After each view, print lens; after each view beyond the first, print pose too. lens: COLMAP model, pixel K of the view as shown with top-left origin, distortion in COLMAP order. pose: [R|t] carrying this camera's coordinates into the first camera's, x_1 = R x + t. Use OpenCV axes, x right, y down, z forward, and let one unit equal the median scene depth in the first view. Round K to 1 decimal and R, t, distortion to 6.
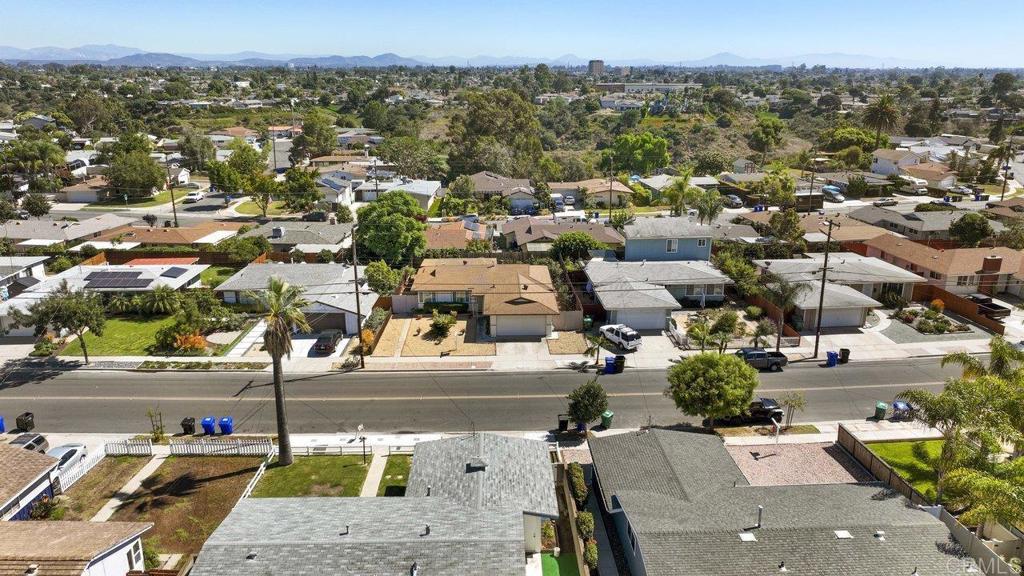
lens RADIAL K [[720.6, 0, 509.4], [0, 720.6, 286.9], [0, 0, 1]] dist [0.011396, 0.000191]
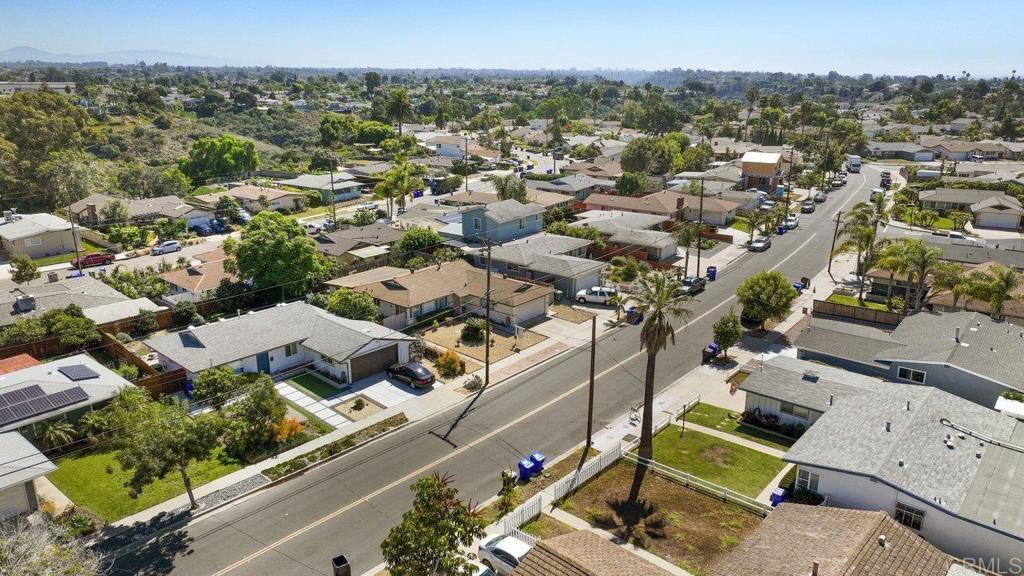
lens RADIAL K [[720.6, 0, 513.3], [0, 720.6, 288.6], [0, 0, 1]] dist [0.011396, 0.000191]
pose [[0.659295, -0.216802, 0.719949, -0.806620], [0.213261, 0.972123, 0.097446, -0.090709], [-0.721006, 0.089292, 0.687152, 0.297082]]
